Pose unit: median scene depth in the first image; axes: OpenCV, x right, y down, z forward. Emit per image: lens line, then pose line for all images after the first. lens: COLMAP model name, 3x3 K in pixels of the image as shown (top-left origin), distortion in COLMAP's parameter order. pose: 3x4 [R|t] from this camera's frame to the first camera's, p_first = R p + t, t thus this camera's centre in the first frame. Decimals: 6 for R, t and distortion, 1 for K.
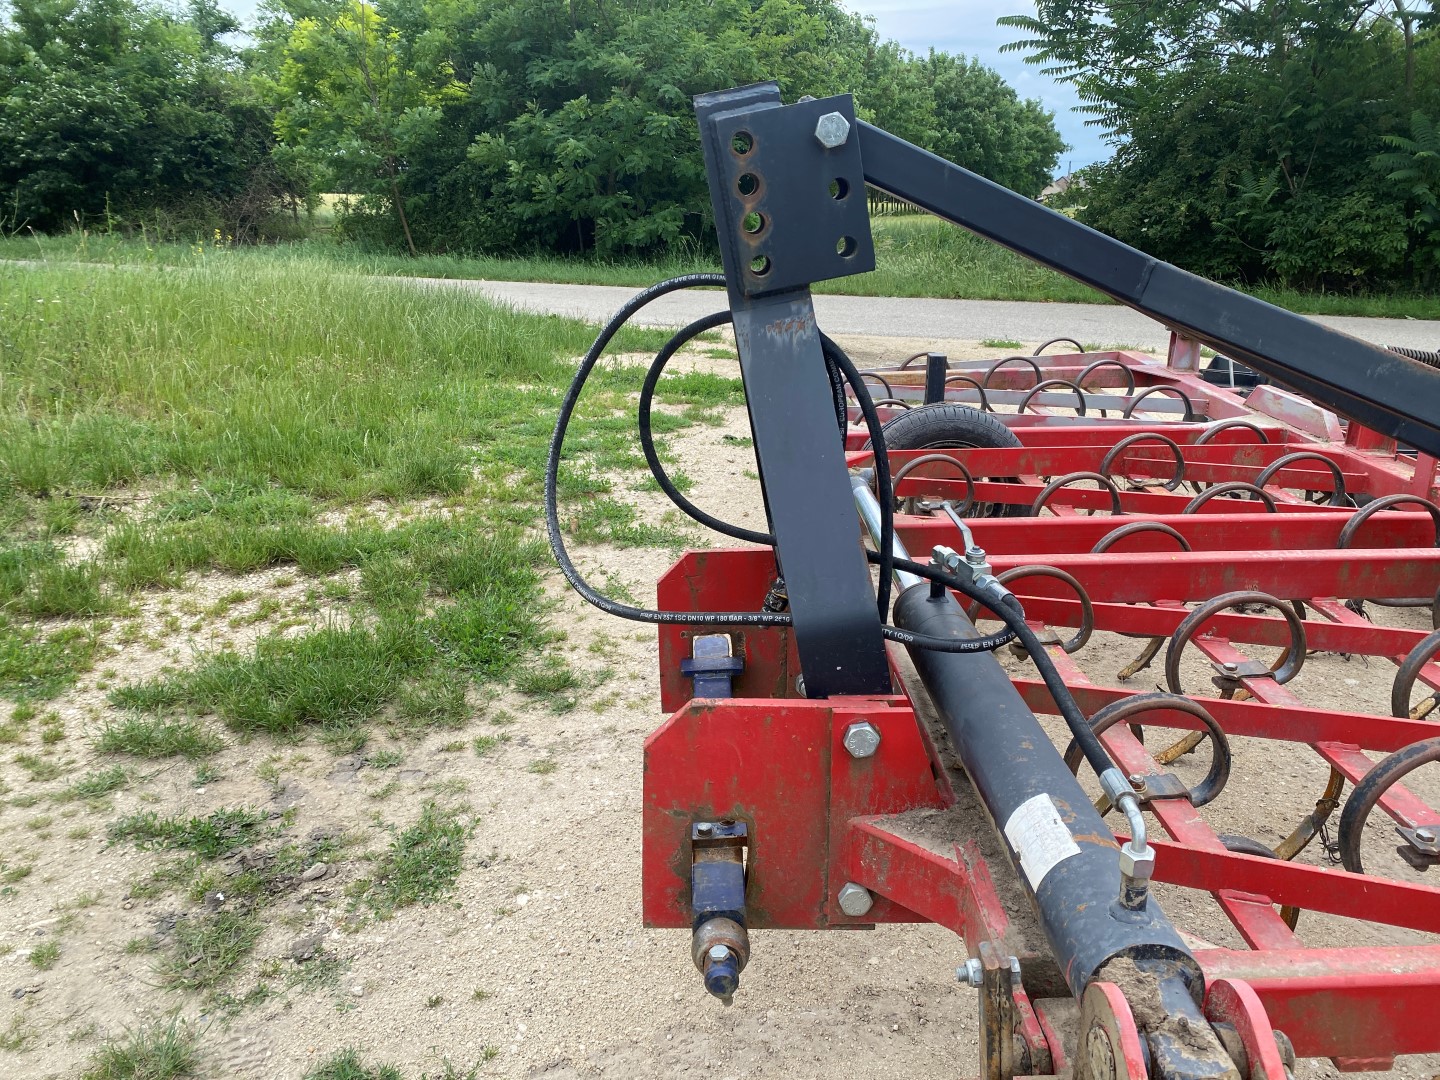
lens RADIAL K [[1094.7, 0, 733.6], [0, 1094.7, 541.5], [0, 0, 1]] dist [0.017401, -0.010600]
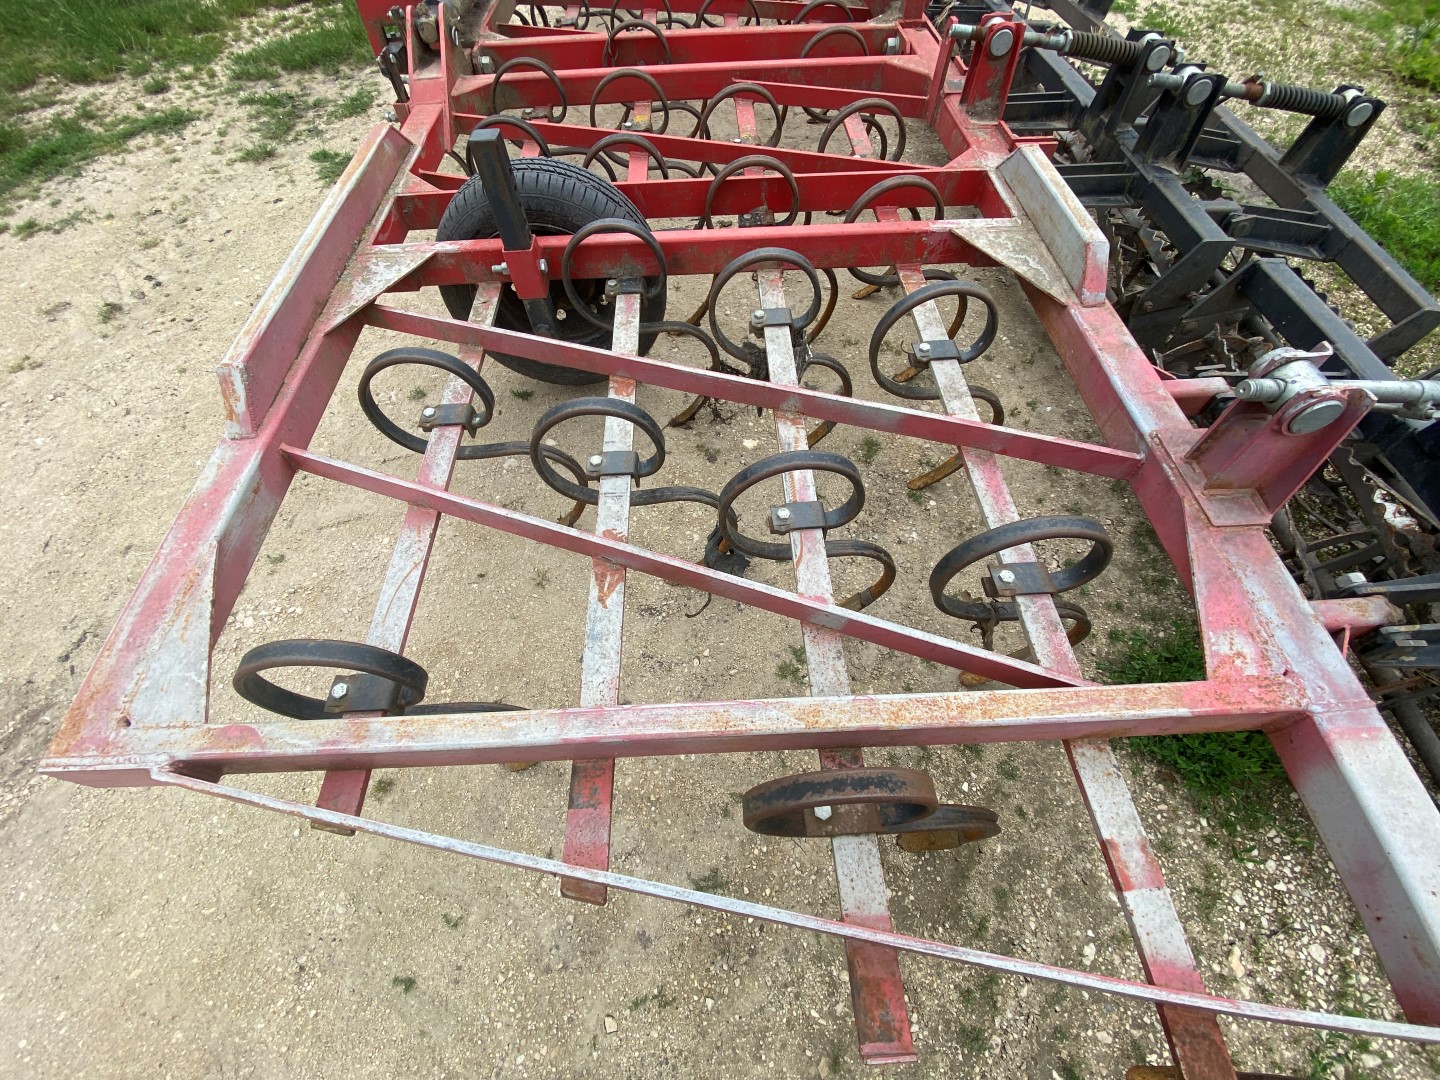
lens RADIAL K [[581.2, 0, 715.3], [0, 581.2, 539.9], [0, 0, 1]] dist [0.015517, -0.017866]
pose [[0.999850, -0.011535, -0.012888, 0.382880], [0.017057, 0.780962, 0.624346, 0.167388], [0.002864, -0.624472, 0.781042, -0.477644]]
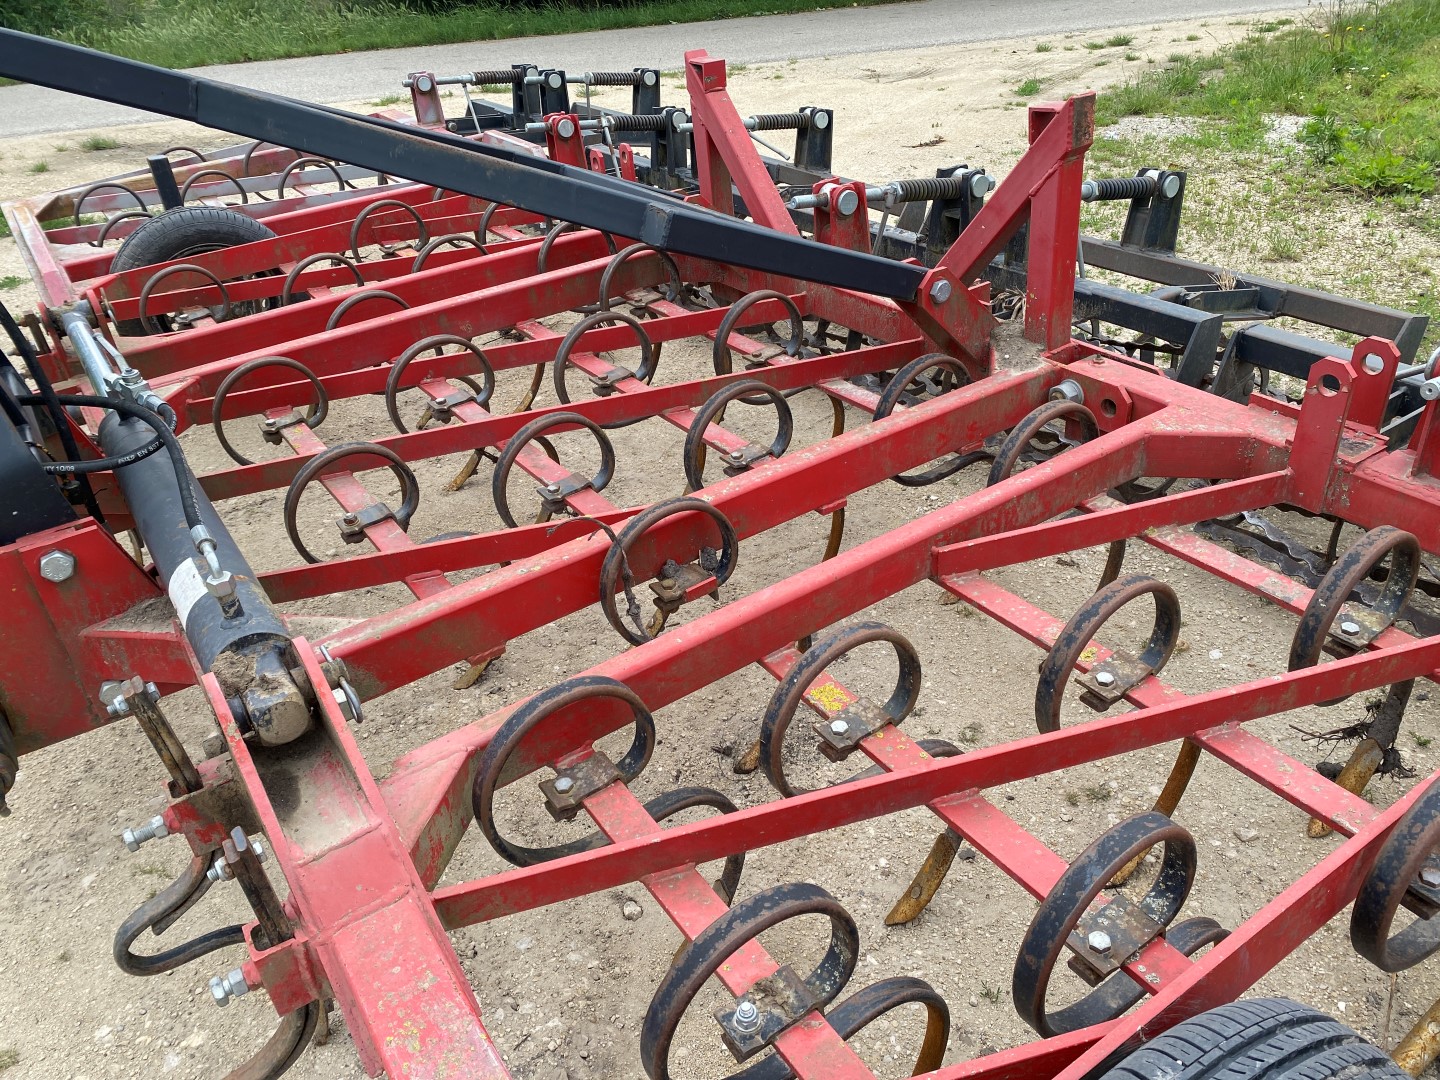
lens RADIAL K [[1092.7, 0, 720.0], [0, 1092.7, 540.0], [0, 0, 1]] dist [0.010753, -0.009482]
pose [[0.844216, -0.330598, 0.421906, 0.091093], [0.234176, 0.935526, 0.264485, 0.006142], [-0.482142, -0.124483, 0.867204, -0.130114]]
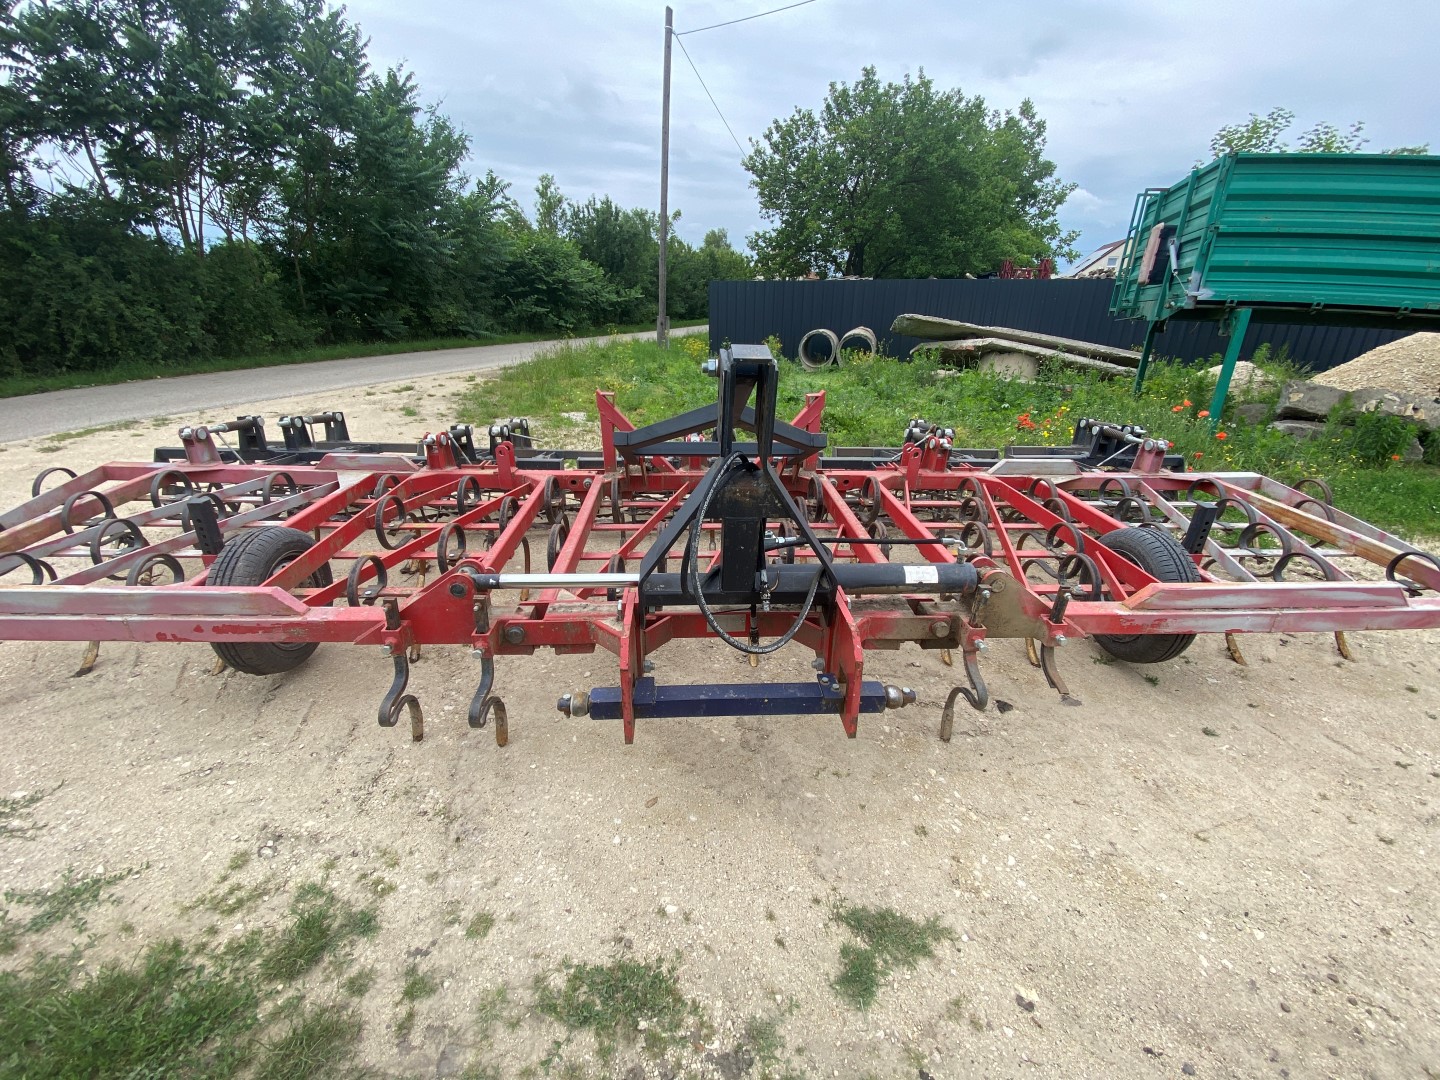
lens RADIAL K [[583.2, 0, 715.5], [0, 583.2, 546.2], [0, 0, 1]] dist [0.015401, -0.017676]
pose [[-0.020938, -0.404568, 0.914268, -0.441947], [0.288759, 0.873049, 0.392942, -0.230702], [-0.957173, 0.272231, 0.098543, 0.470794]]
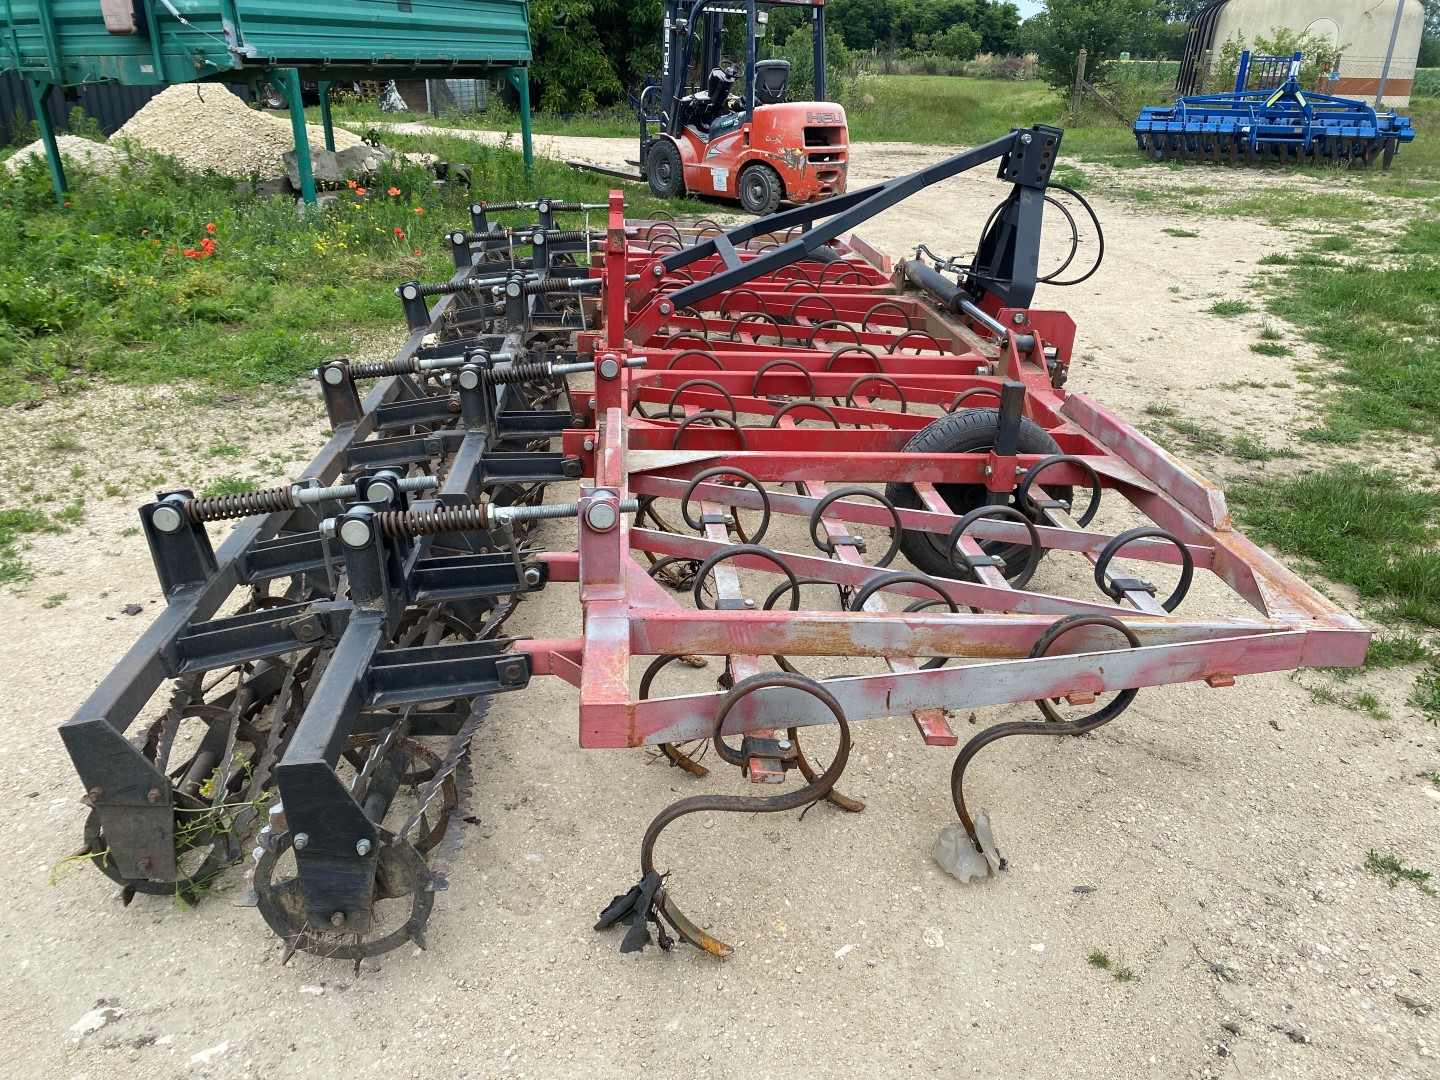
lens RADIAL K [[1083.5, 0, 712.9], [0, 1083.5, 540.3], [0, 0, 1]] dist [0.012780, -0.008047]
pose [[-0.998490, -0.014142, -0.053086, 0.527517], [-0.045767, 0.748642, 0.661393, -0.714464], [0.030389, 0.662824, -0.748159, 1.910132]]
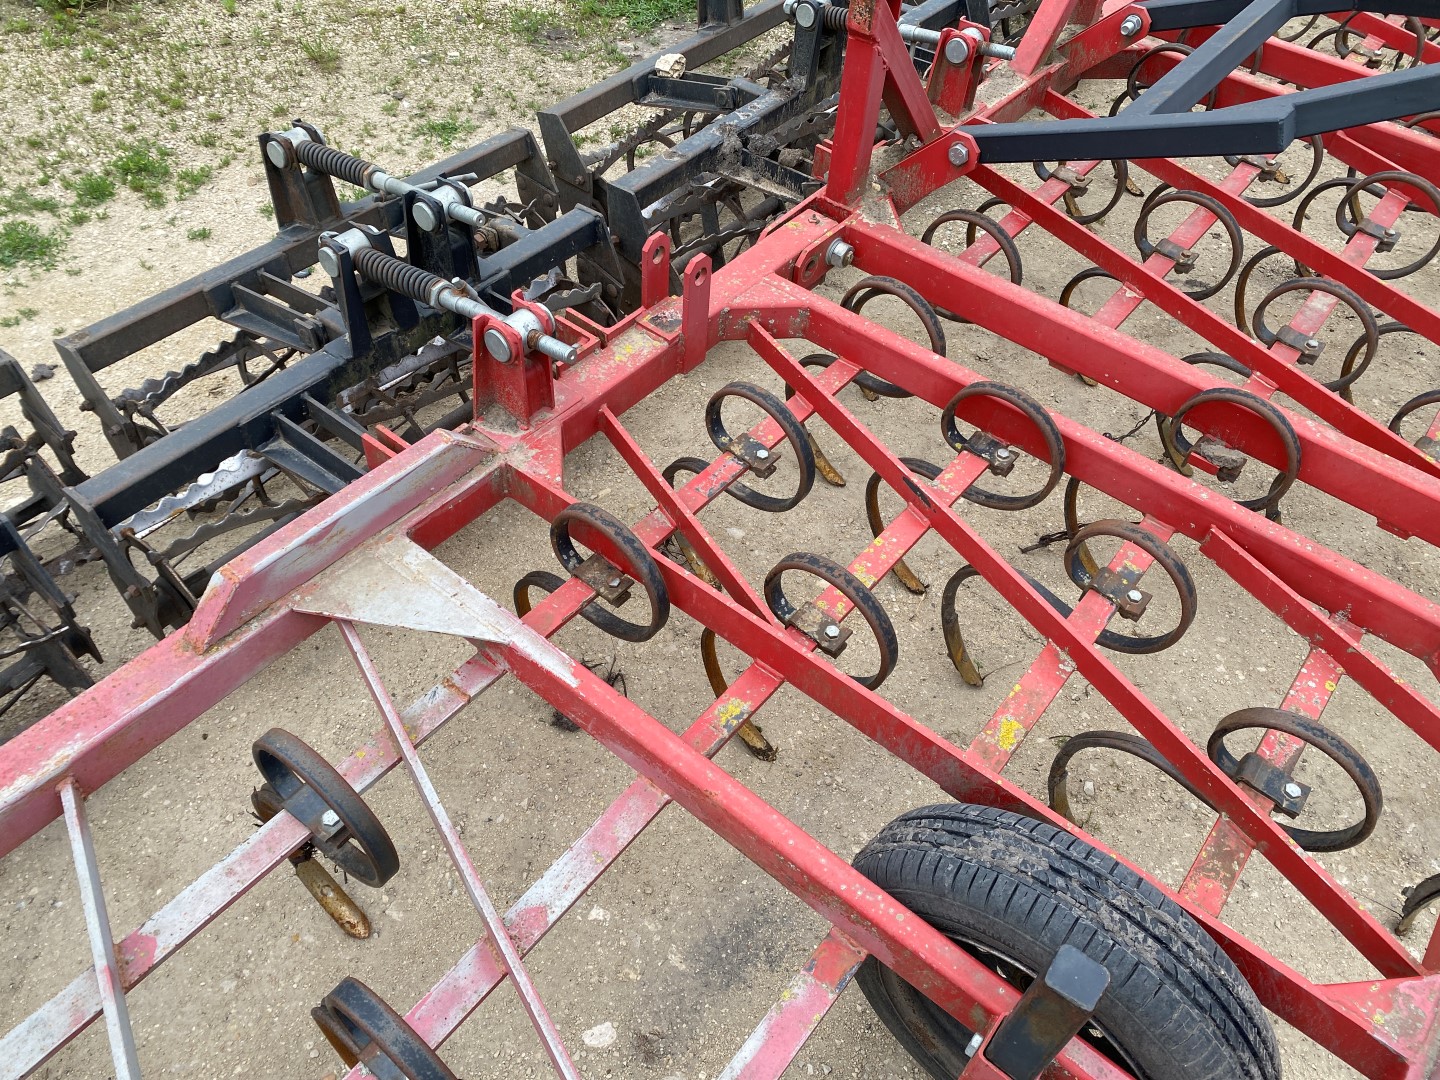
lens RADIAL K [[1083.5, 0, 712.9], [0, 1083.5, 540.3], [0, 0, 1]] dist [0.012780, -0.008047]
pose [[-0.756270, -0.510610, 0.409064, 0.221281], [0.158115, 0.464061, 0.871578, -0.546466], [-0.634866, 0.723827, -0.270220, 1.154100]]
